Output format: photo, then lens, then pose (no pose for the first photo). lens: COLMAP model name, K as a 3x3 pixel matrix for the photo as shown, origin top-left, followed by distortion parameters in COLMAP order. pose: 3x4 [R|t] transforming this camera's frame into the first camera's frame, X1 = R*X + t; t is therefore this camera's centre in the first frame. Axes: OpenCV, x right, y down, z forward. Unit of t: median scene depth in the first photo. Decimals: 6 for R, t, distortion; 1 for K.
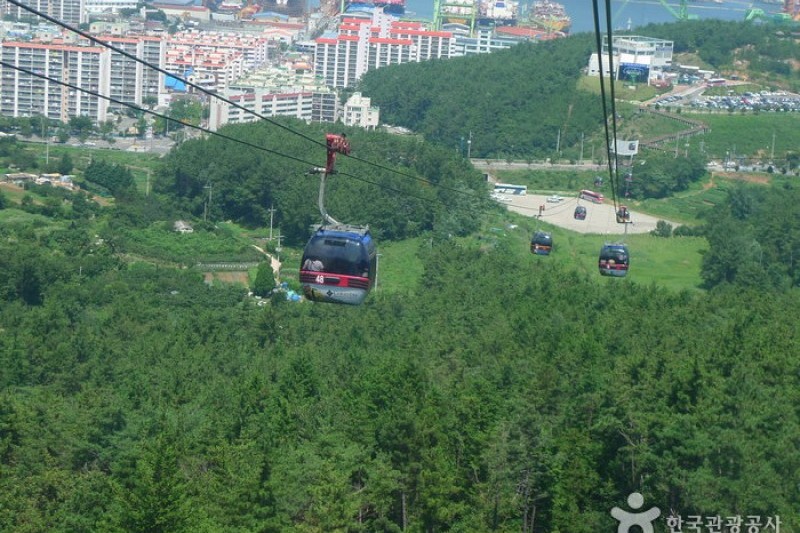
lens RADIAL K [[2819.4, 0, 400.0], [0, 2819.4, 266.5], [0, 0, 1]] dist [0.063212, 0.666779]
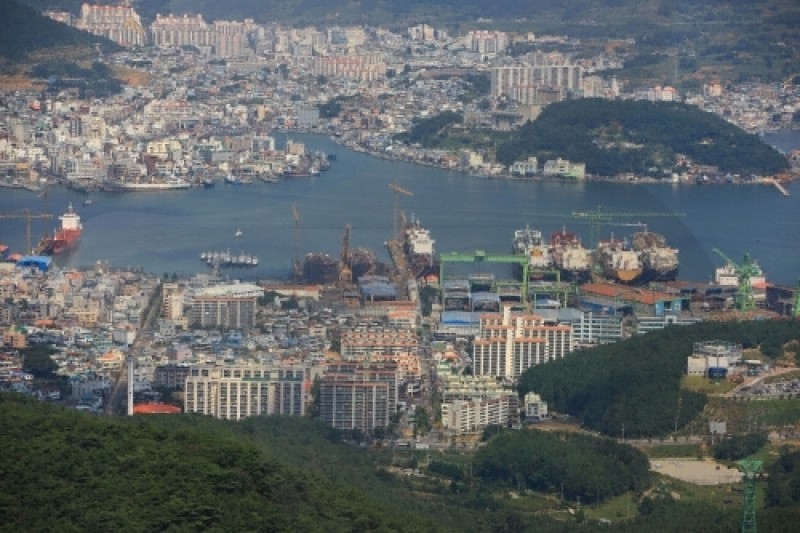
lens RADIAL K [[2819.4, 0, 400.0], [0, 2819.4, 266.5], [0, 0, 1]] dist [0.063212, 0.666779]
pose [[0.997842, -0.061277, -0.023596, -0.046329], [0.058999, 0.994422, -0.087434, -0.001909], [0.028822, 0.085853, 0.995891, -0.501669]]
